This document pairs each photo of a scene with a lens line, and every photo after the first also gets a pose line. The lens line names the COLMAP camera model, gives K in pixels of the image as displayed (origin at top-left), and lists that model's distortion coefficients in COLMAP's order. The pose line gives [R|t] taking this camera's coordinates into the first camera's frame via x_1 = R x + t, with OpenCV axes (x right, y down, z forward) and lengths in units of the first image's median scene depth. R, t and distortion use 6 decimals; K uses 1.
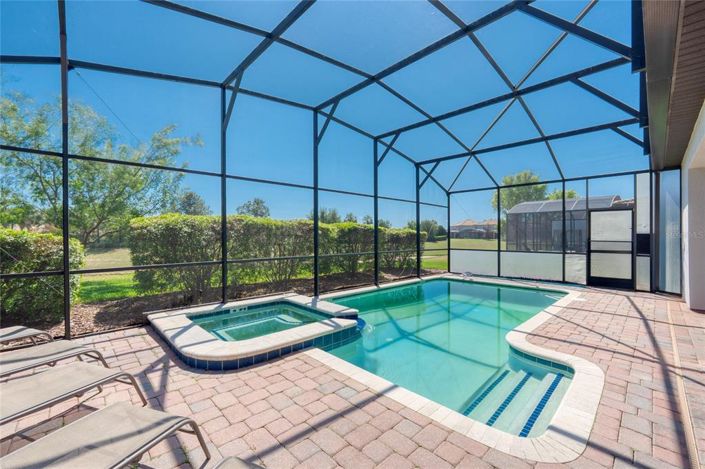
lens RADIAL K [[288.9, 0, 354.0], [0, 288.9, 237.9], [0, 0, 1]] dist [-0.019093, -0.000543]
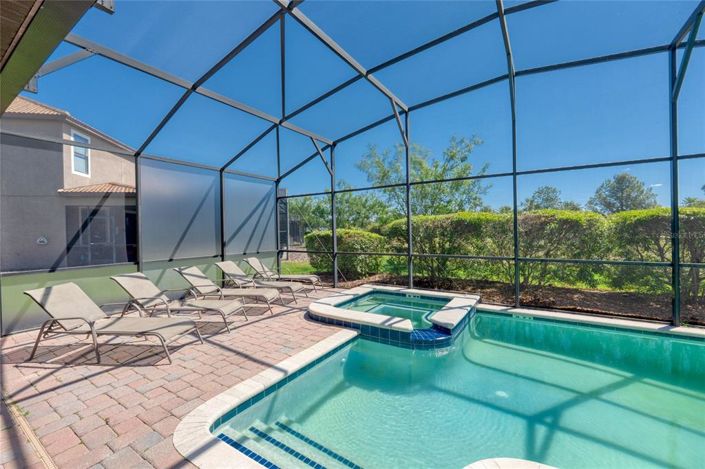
lens RADIAL K [[288.9, 0, 371.0], [0, 288.9, 227.5], [0, 0, 1]] dist [-0.019093, -0.000543]
pose [[0.263802, -0.019498, -0.964380, 0.691927], [0.001855, 0.999804, -0.019707, -0.016306], [0.964575, 0.003409, 0.263787, 0.492748]]
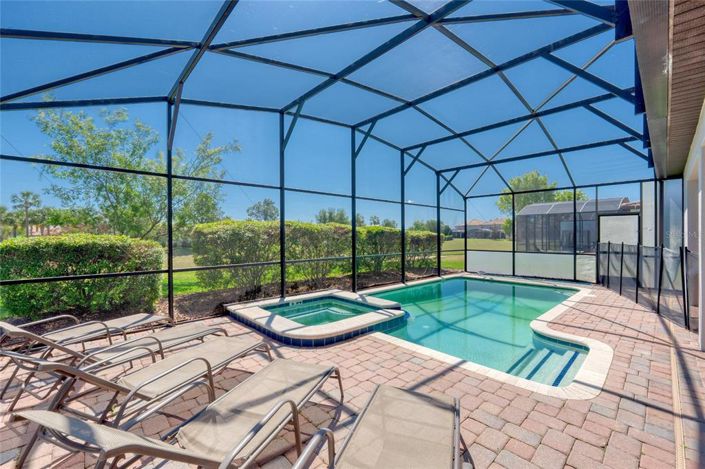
lens RADIAL K [[288.9, 0, 351.7], [0, 288.9, 237.1], [0, 0, 1]] dist [-0.019093, -0.000543]
pose [[0.999773, -0.001170, -0.021283, -0.142374], [0.001148, 0.999999, -0.001051, -0.016184], [0.021284, 0.001026, 0.999773, -0.161152]]
